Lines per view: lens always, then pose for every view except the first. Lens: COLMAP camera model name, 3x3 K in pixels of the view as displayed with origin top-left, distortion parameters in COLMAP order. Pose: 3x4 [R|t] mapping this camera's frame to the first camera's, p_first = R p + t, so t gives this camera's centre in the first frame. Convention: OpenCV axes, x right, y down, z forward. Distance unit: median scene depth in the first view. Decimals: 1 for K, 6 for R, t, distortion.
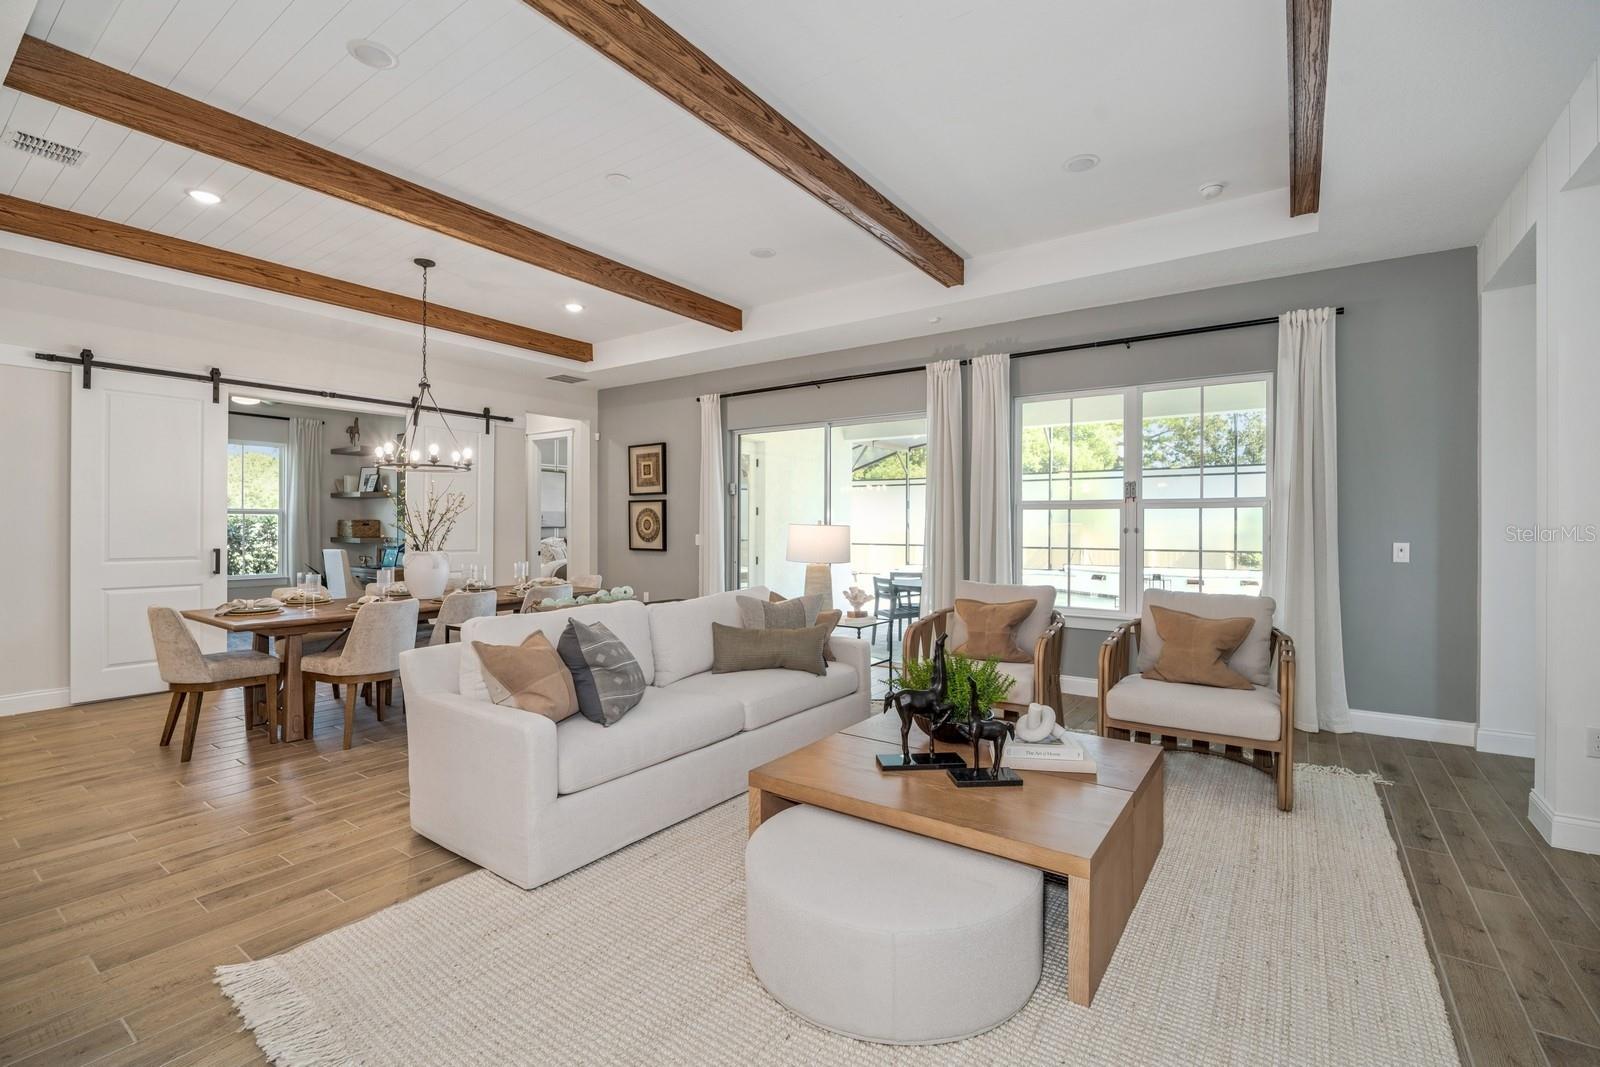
lens RADIAL K [[701.2, 0, 805.9], [0, 701.2, 527.3], [0, 0, 1]] dist [-0.009206, -0.002562]
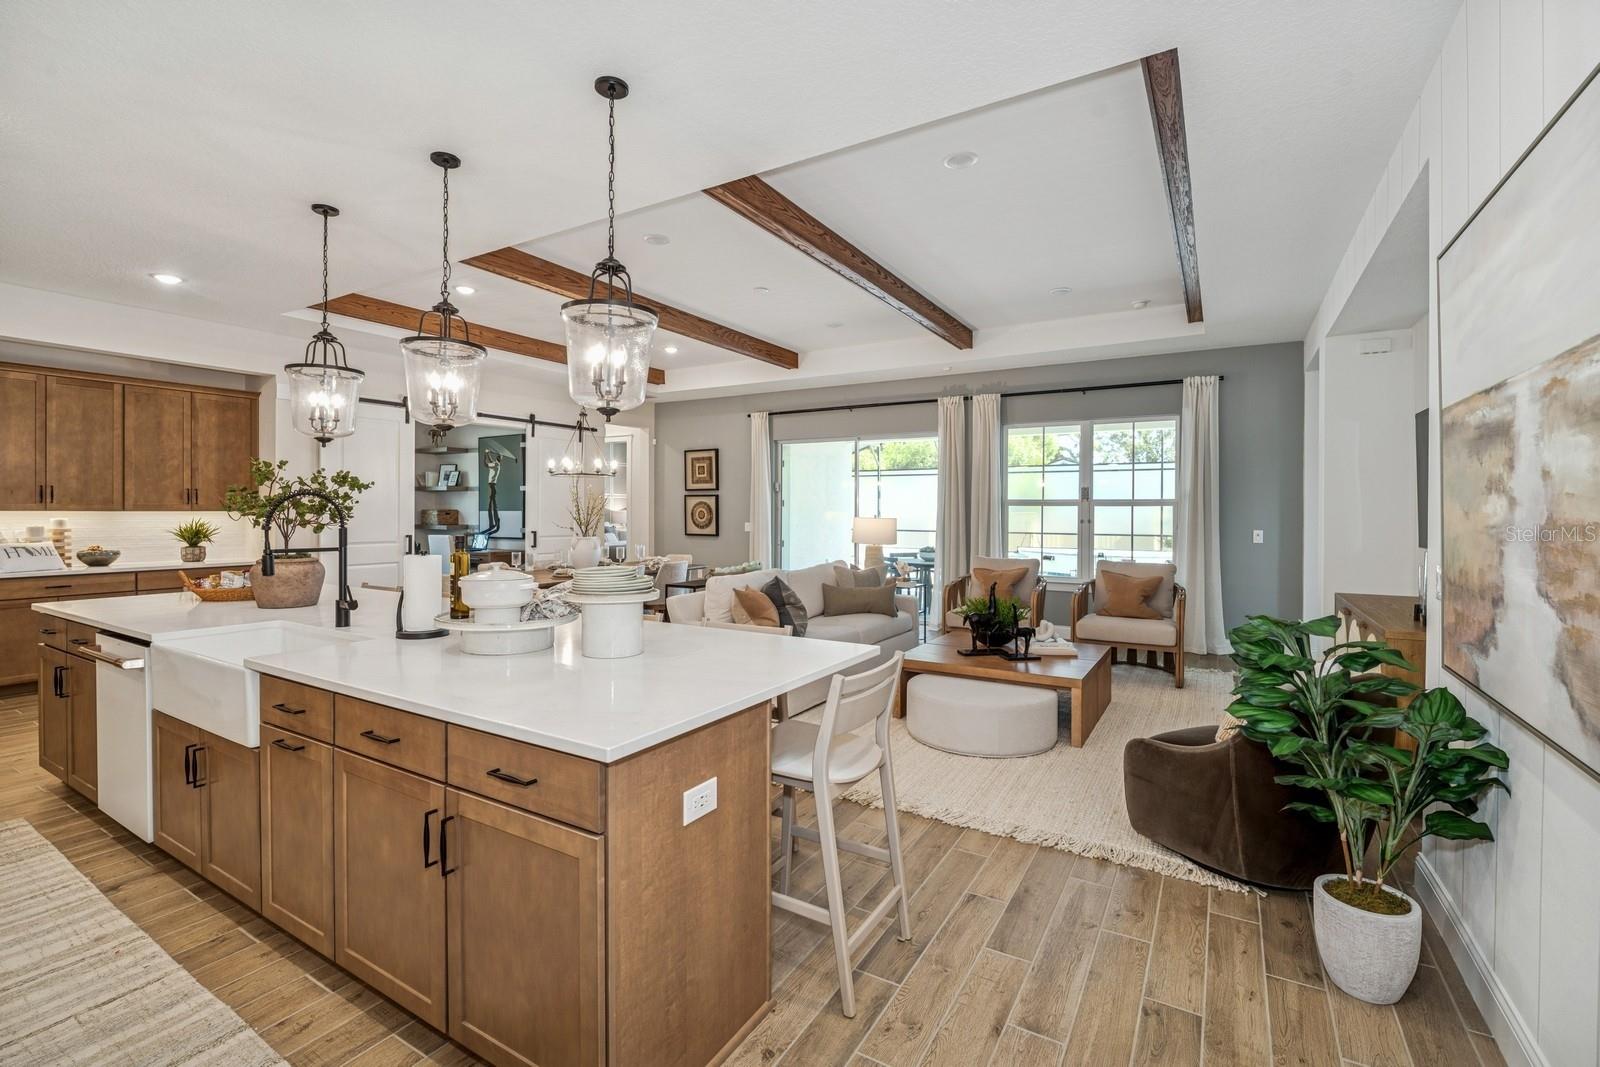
lens RADIAL K [[701.4, 0, 801.4], [0, 701.4, 515.0], [0, 0, 1]] dist [-0.013599, -0.000061]
pose [[0.997481, 0.000764, 0.070929, -0.199198], [-0.001132, 0.999986, 0.005139, -0.013923], [-0.070924, -0.005206, 0.997468, -0.355560]]
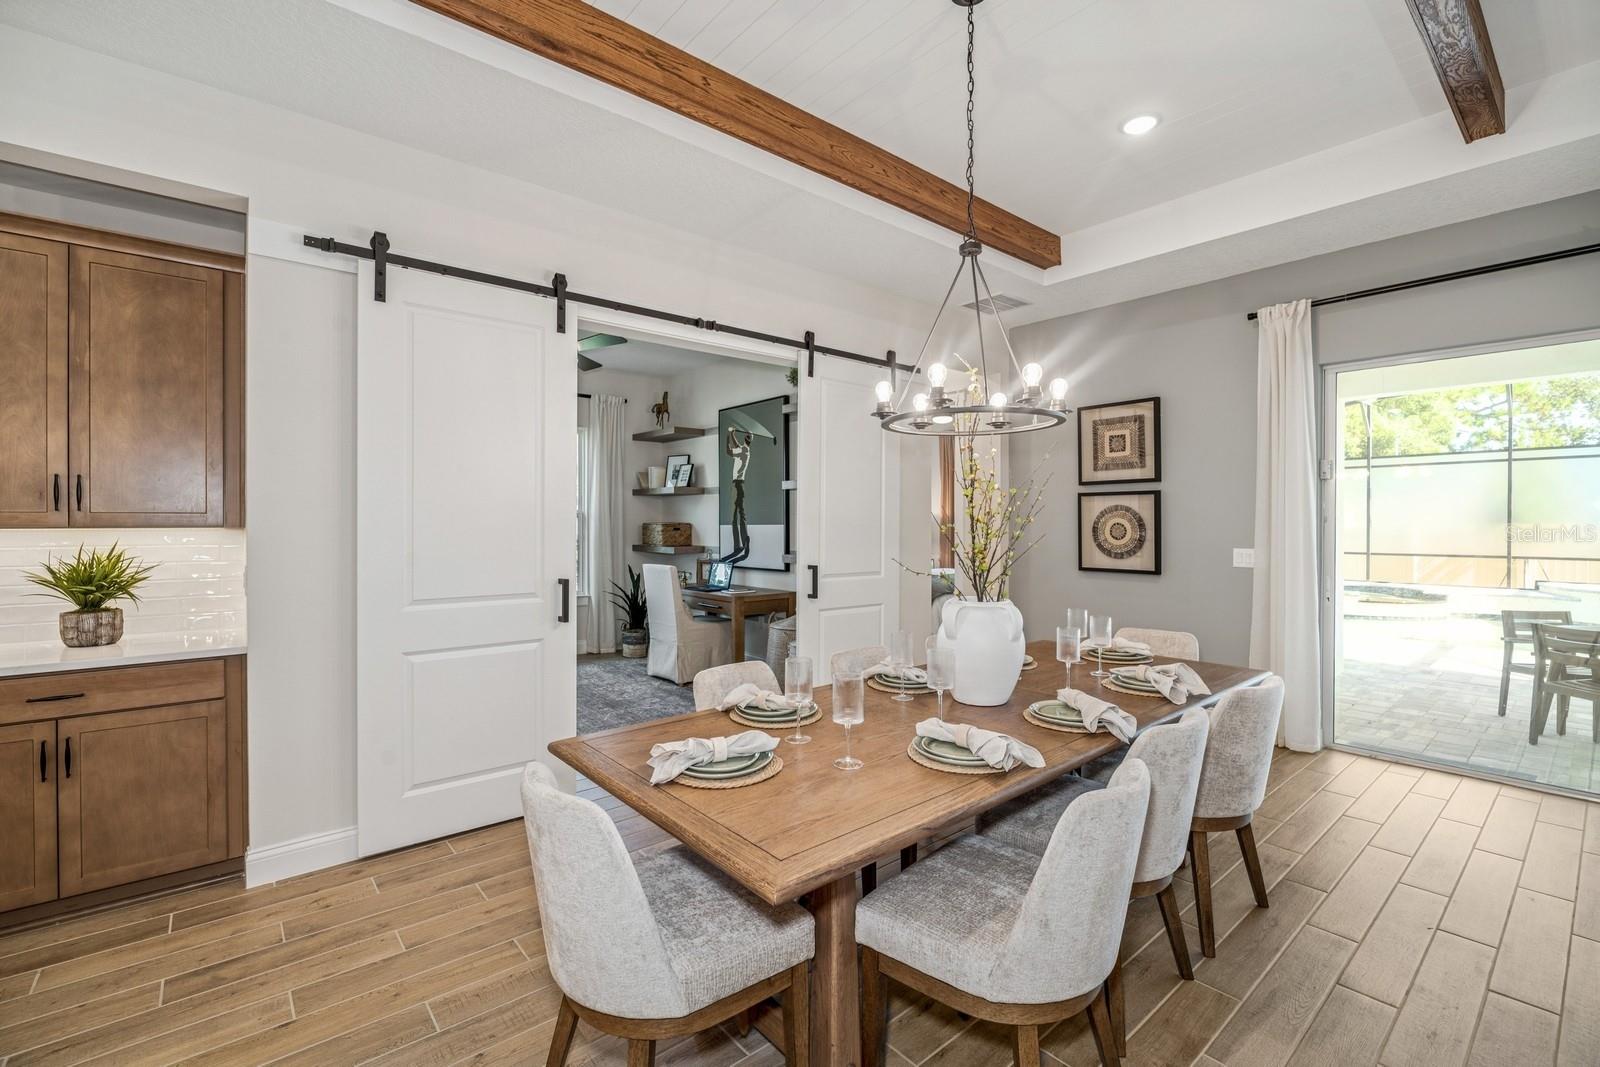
lens RADIAL K [[701.2, 0, 805.9], [0, 701.2, 527.3], [0, 0, 1]] dist [-0.009206, -0.002562]
pose [[0.967596, -0.000961, -0.252501, -0.487156], [0.001912, 0.999992, 0.003521, -0.014182], [0.252496, -0.003889, 0.967590, 0.466519]]
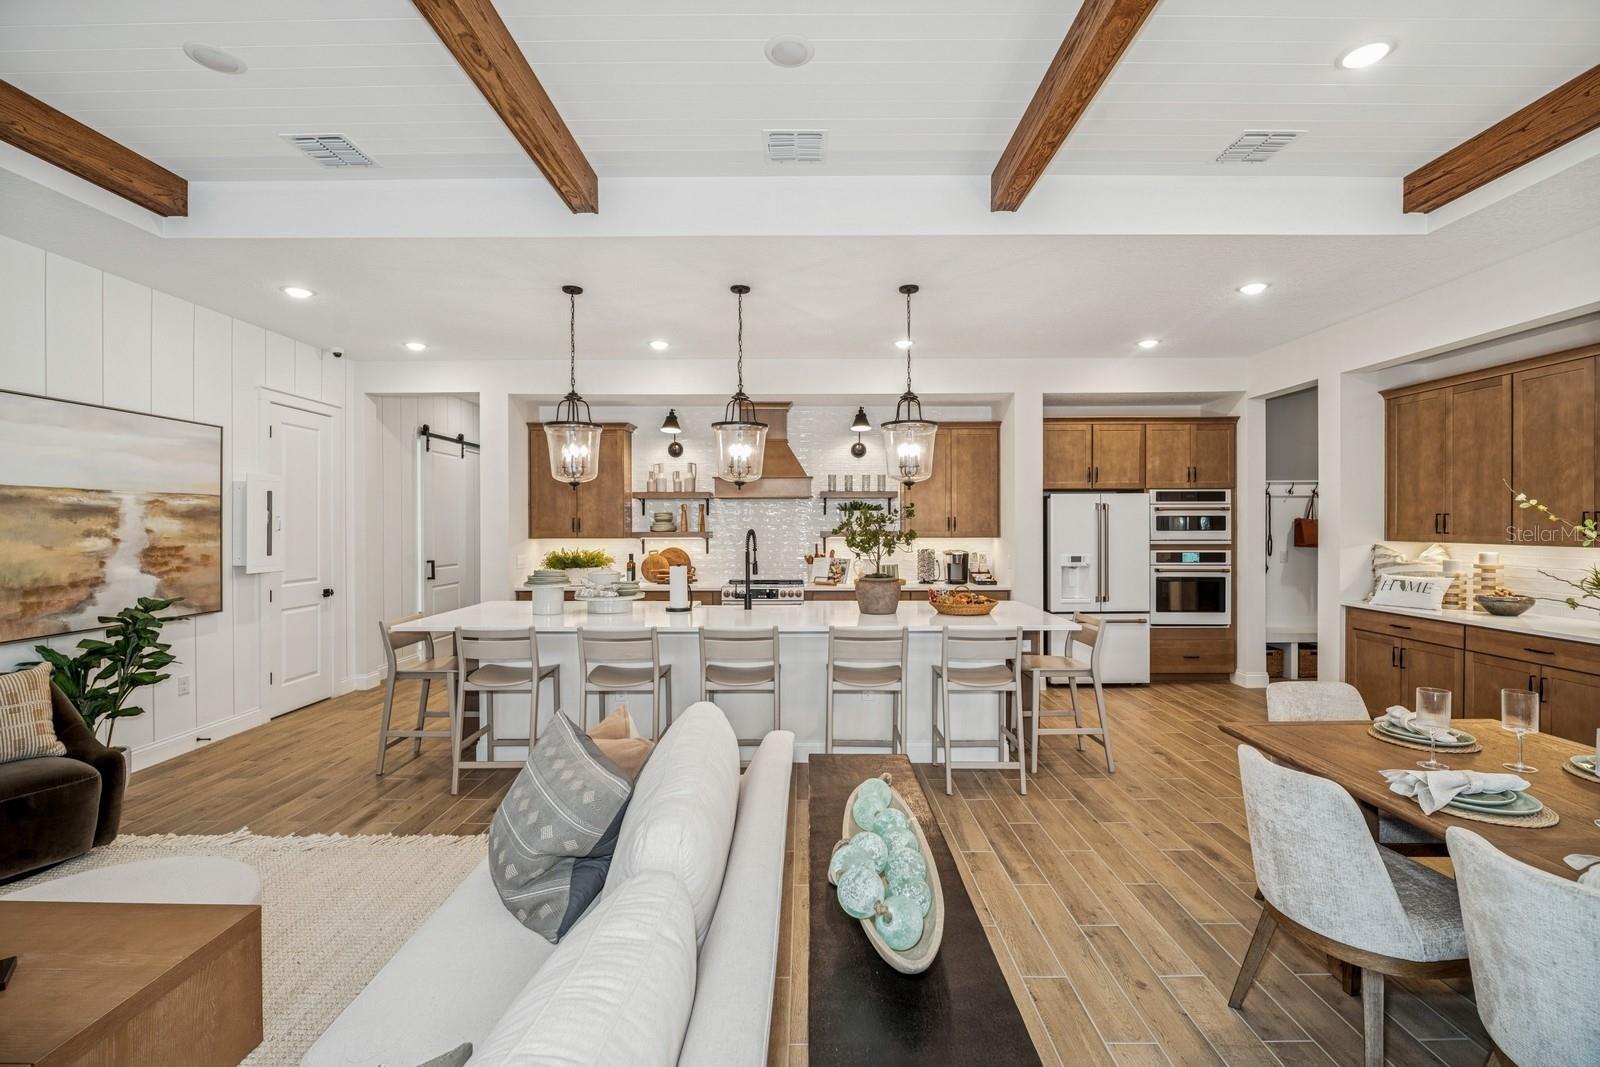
lens RADIAL K [[701.2, 0, 805.9], [0, 701.2, 527.3], [0, 0, 1]] dist [-0.009206, -0.002562]
pose [[-0.819845, 0.002621, -0.572579, -0.060370], [-0.000151, 0.999988, 0.004795, -0.035767], [0.572585, 0.004018, -0.819835, 0.890435]]
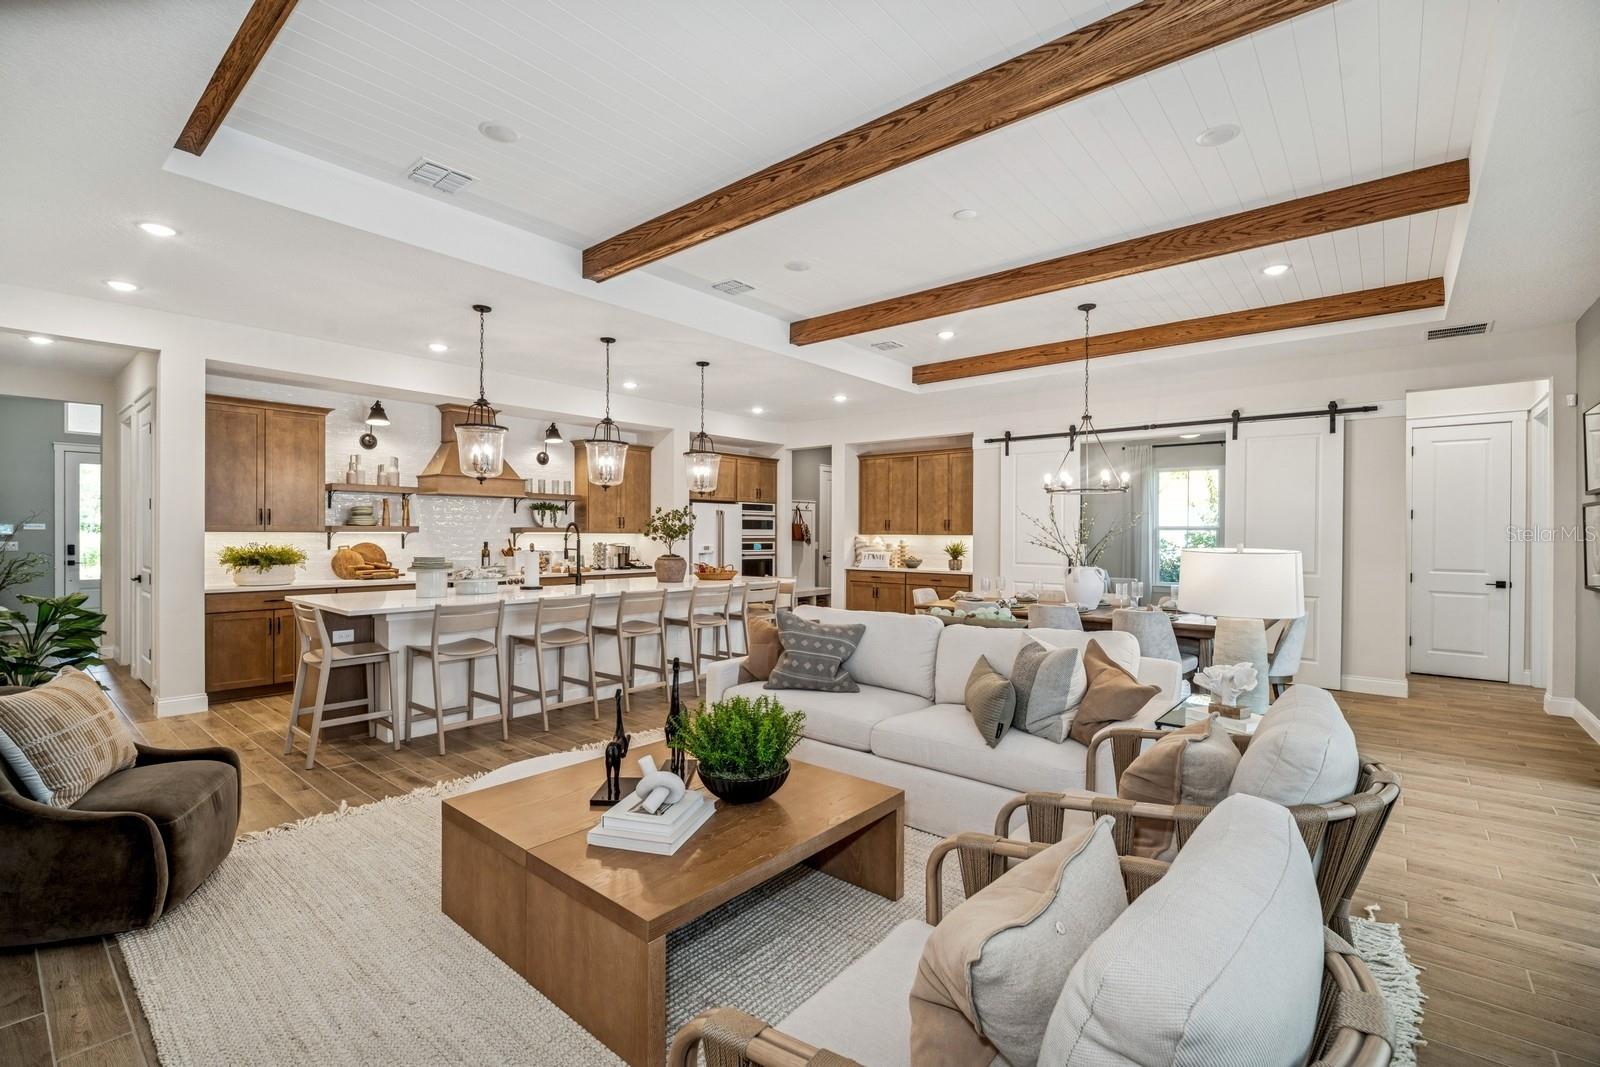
lens RADIAL K [[707.0, 0, 805.1], [0, 707.0, 534.5], [0, 0, 1]] dist [-0.007519, -0.004589]
pose [[-0.083442, -0.000951, -0.996512, 0.555577], [-0.006453, 0.999979, -0.000414, -0.012266], [0.996492, 0.006396, -0.083447, 0.591549]]
